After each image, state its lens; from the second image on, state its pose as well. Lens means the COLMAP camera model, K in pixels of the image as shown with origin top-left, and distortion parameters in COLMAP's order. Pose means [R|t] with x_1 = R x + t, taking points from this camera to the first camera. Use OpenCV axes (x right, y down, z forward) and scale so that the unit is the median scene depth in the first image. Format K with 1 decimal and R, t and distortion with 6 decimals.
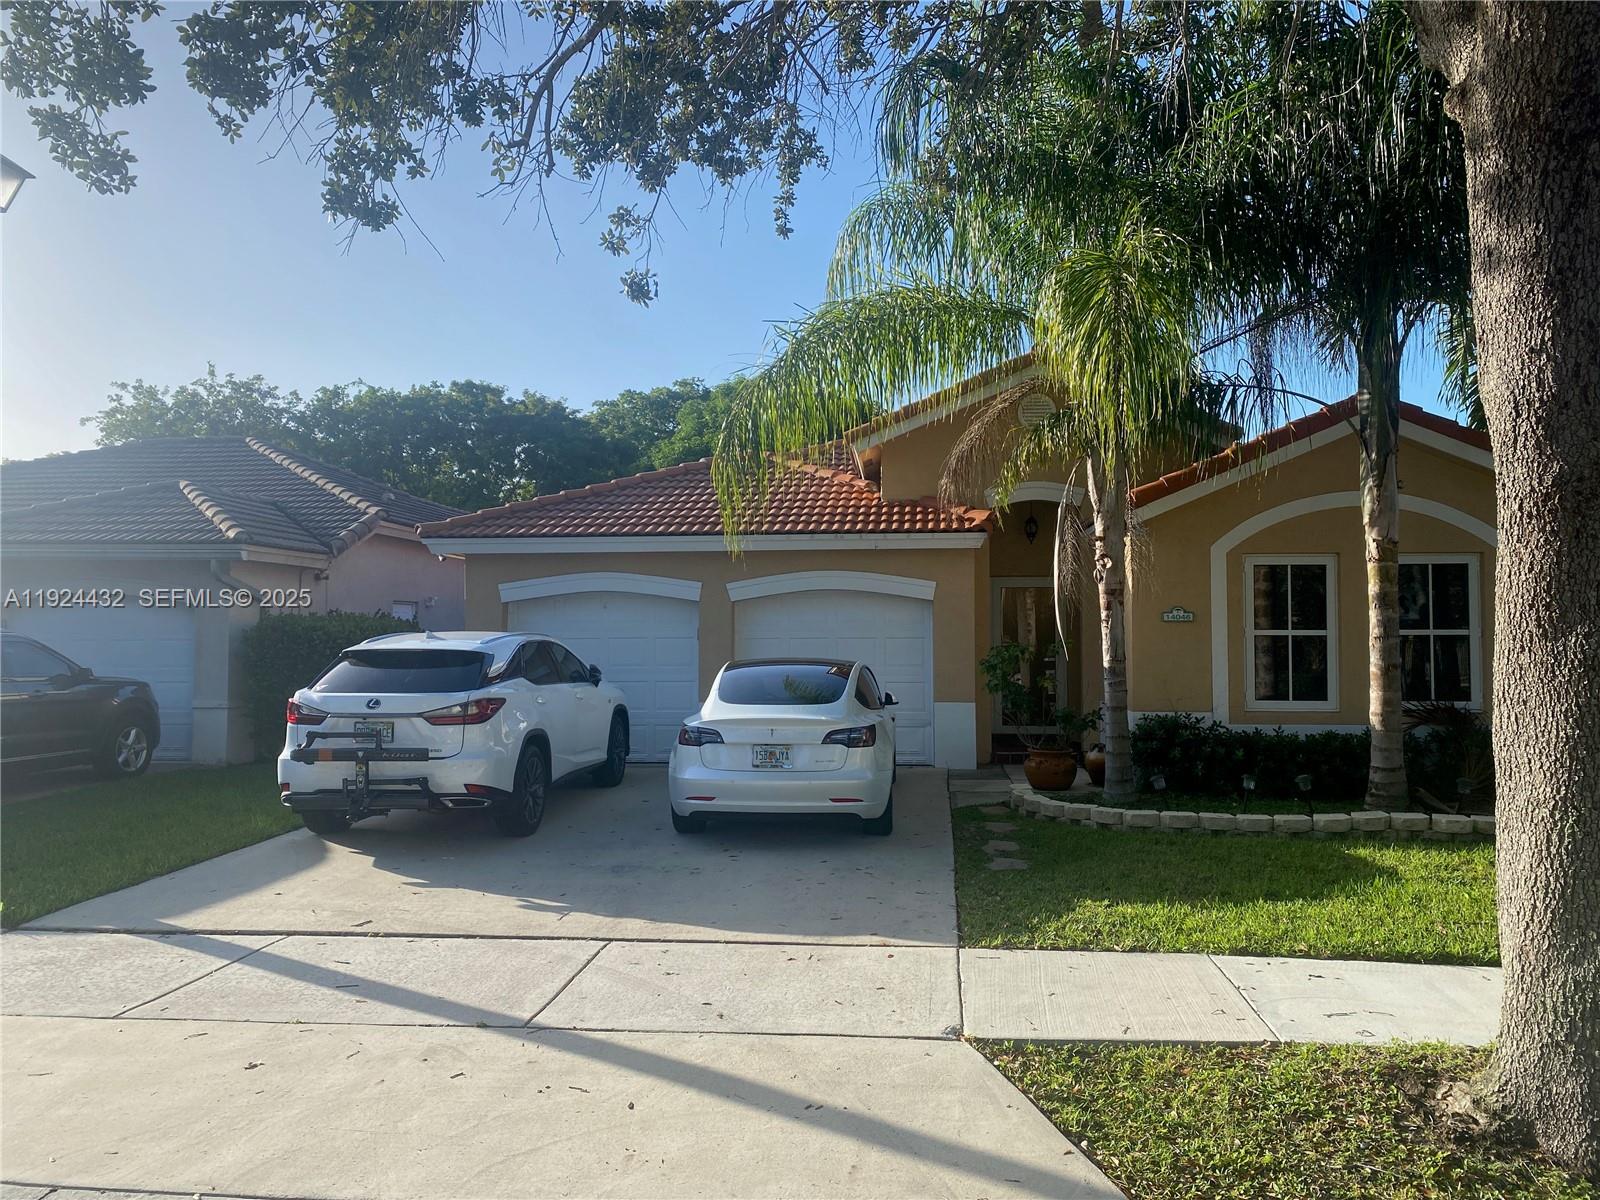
lens RADIAL K [[1221.1, 0, 800.0], [0, 1221.1, 600.0], [0, 0, 1]] dist [0.065163, 0.000464]
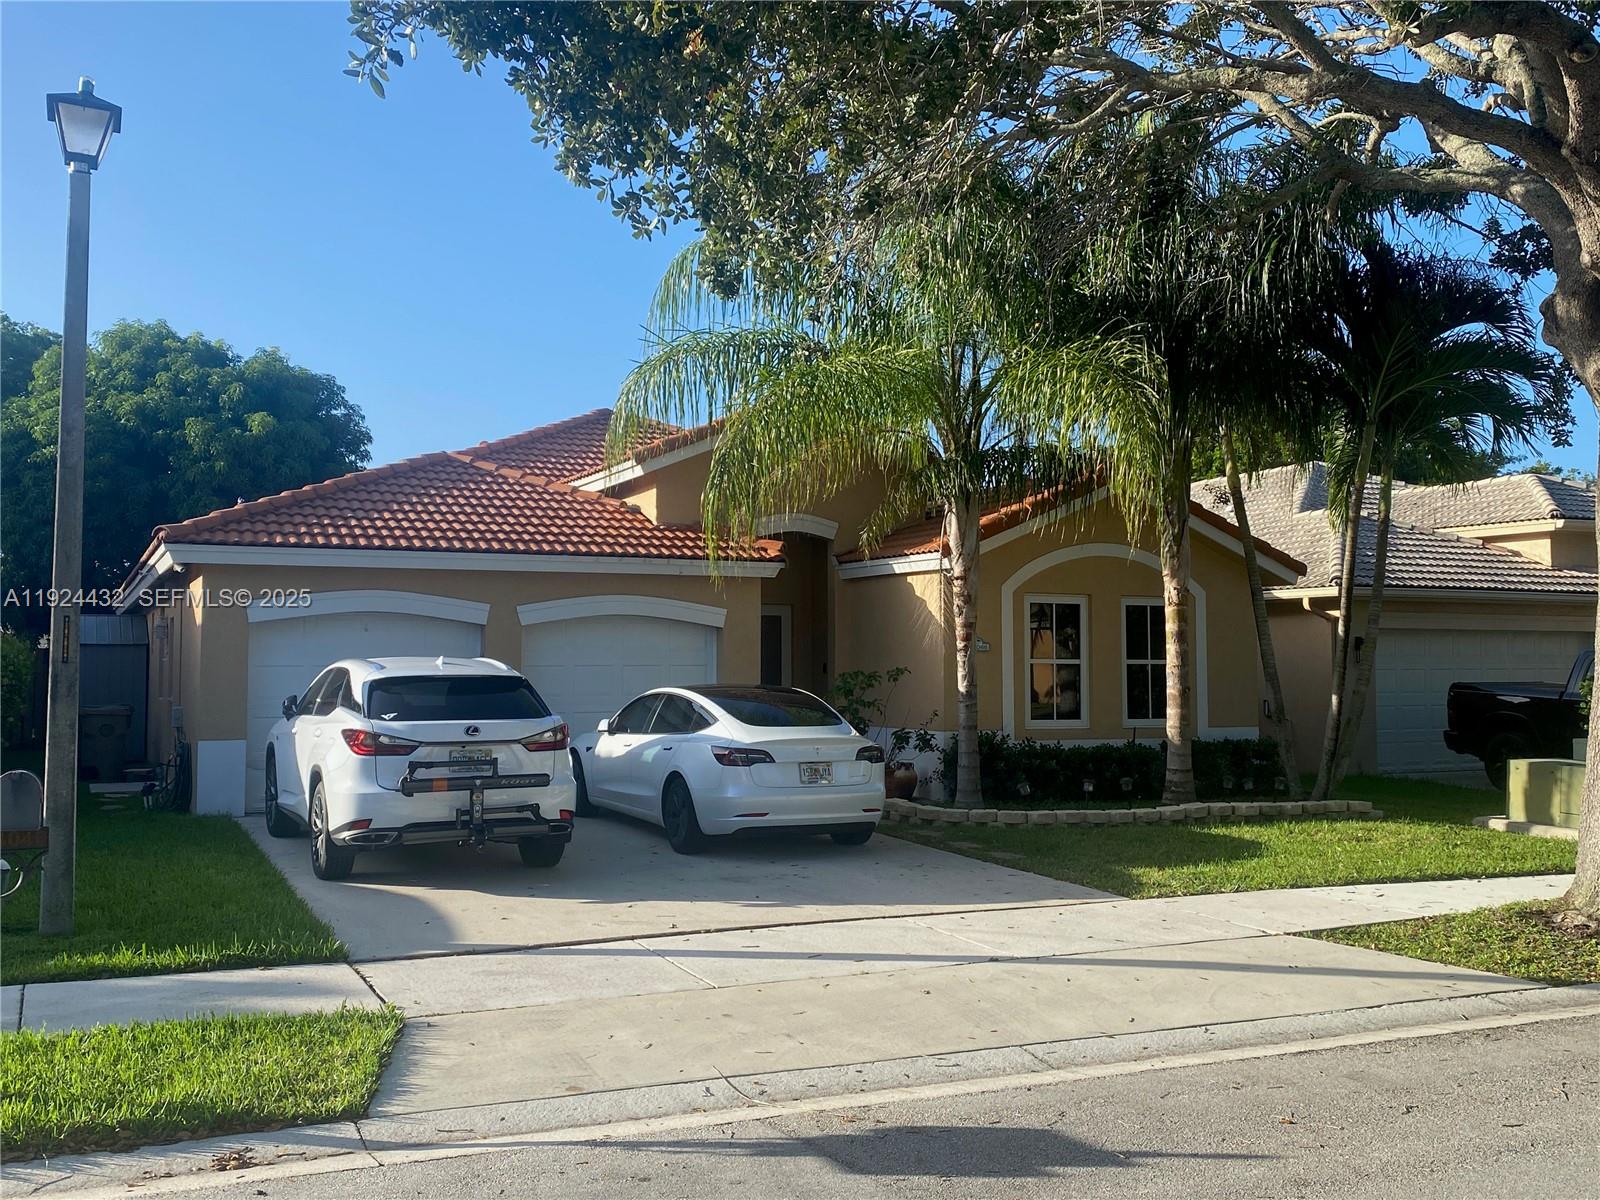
lens RADIAL K [[1547.5, 0, 773.9], [0, 1547.5, 590.6], [0, 0, 1]] dist [0.155851, -0.375702]
pose [[0.861196, 0.027426, 0.507533, -0.701728], [-0.017865, 0.999559, -0.023699, -0.001191], [-0.507959, 0.011342, 0.861307, -0.162491]]
